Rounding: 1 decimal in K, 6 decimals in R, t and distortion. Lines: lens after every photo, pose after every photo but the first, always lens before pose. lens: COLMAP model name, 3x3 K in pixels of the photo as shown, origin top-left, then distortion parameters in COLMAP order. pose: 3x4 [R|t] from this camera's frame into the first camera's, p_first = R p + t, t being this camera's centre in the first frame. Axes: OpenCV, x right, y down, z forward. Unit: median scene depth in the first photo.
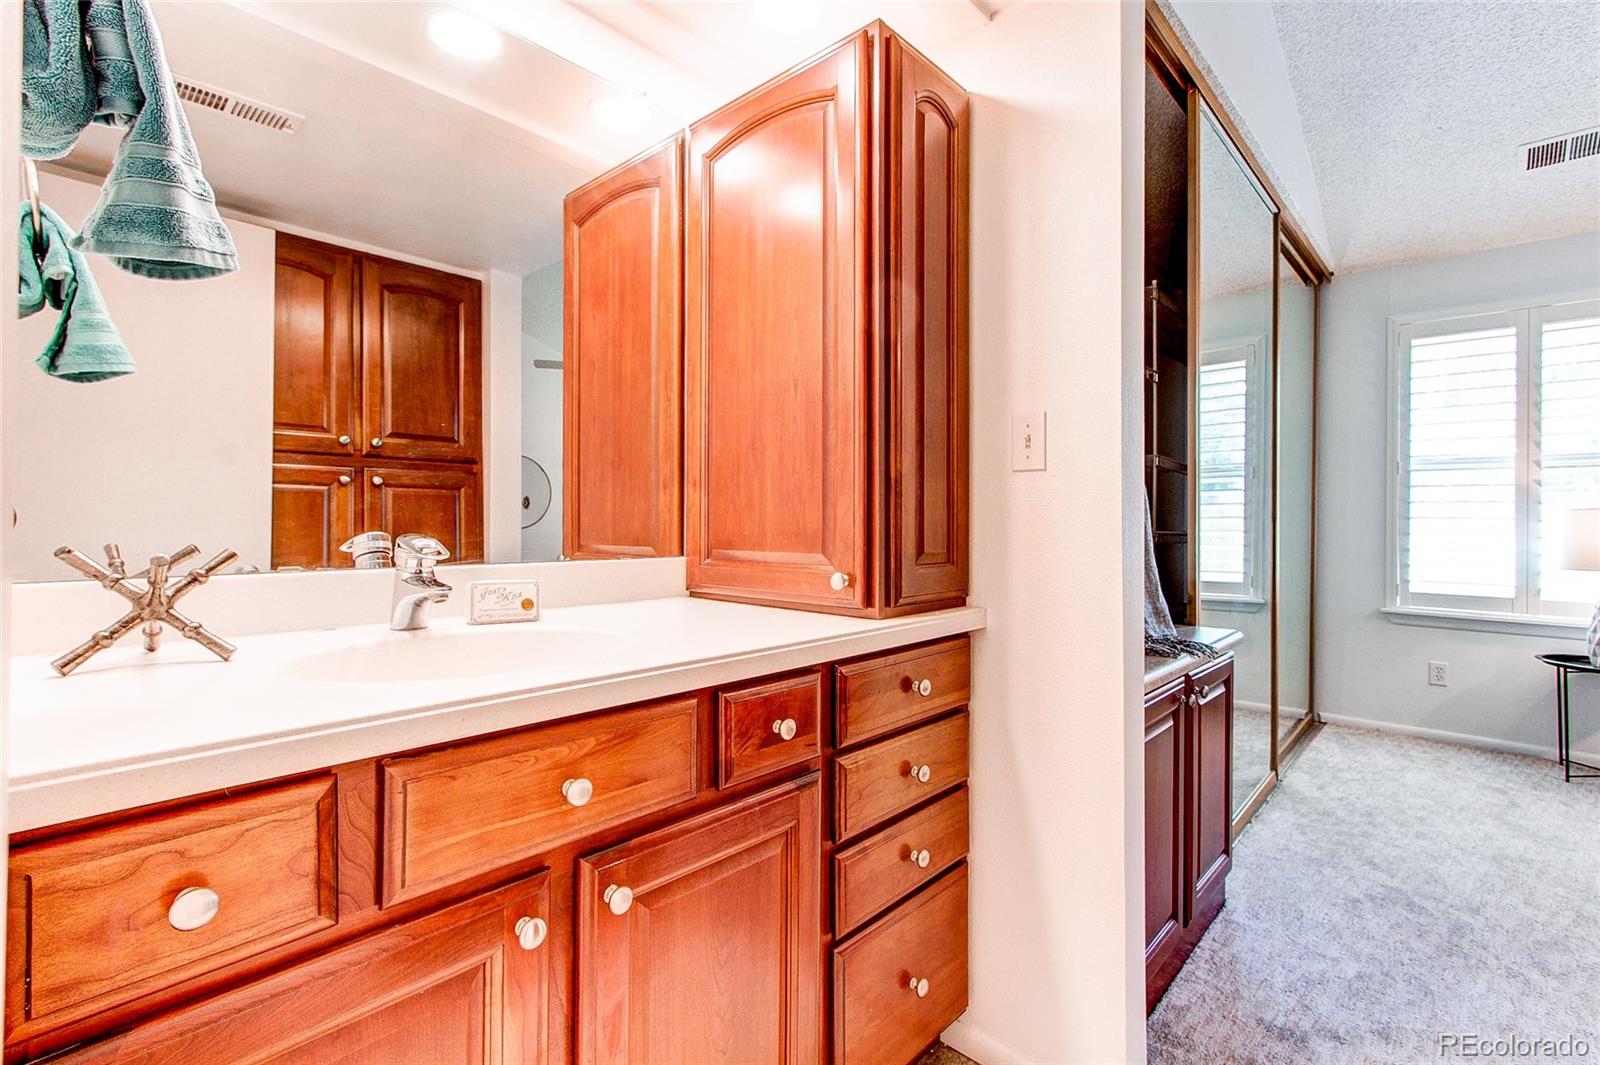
lens RADIAL K [[744.5, 0, 806.8], [0, 744.5, 506.2], [0, 0, 1]] dist [-0.001290, 0.001259]
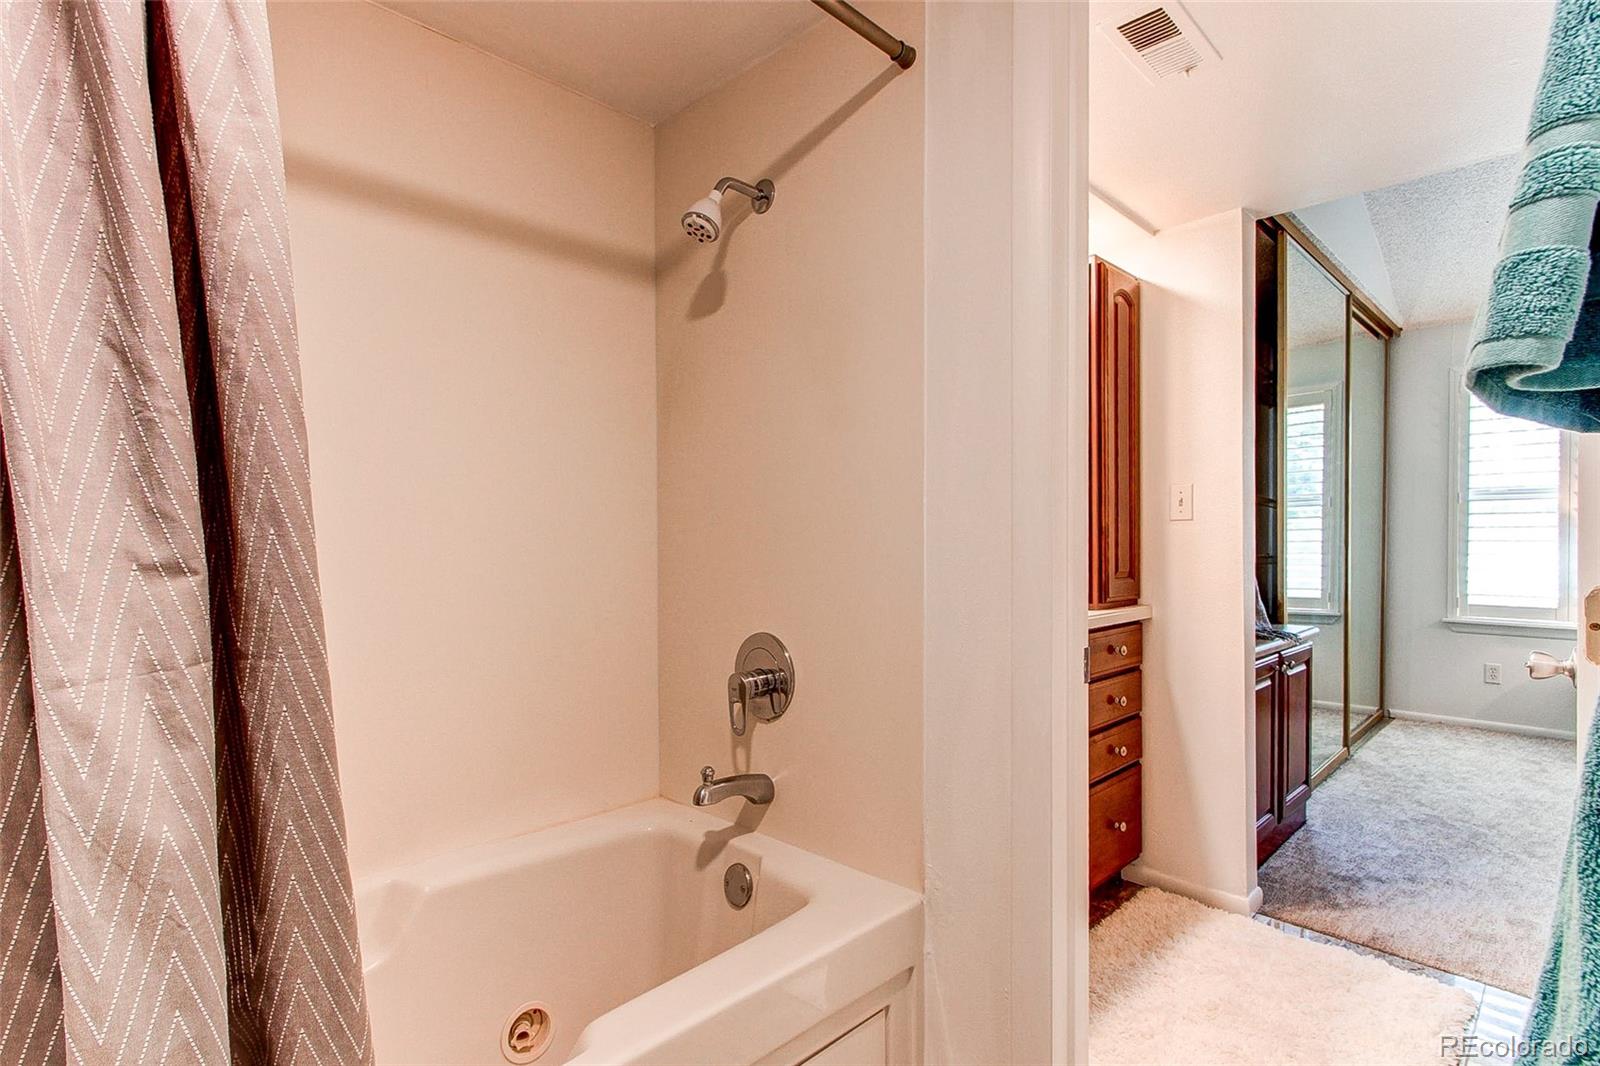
lens RADIAL K [[793.4, 0, 798.4], [0, 793.4, 539.4], [0, 0, 1]] dist [-0.002038, 0.000104]
pose [[0.998458, -0.008314, -0.054885, -0.306912], [0.009187, 0.999835, 0.015674, -0.028190], [0.054746, -0.016154, 0.998370, -0.535692]]
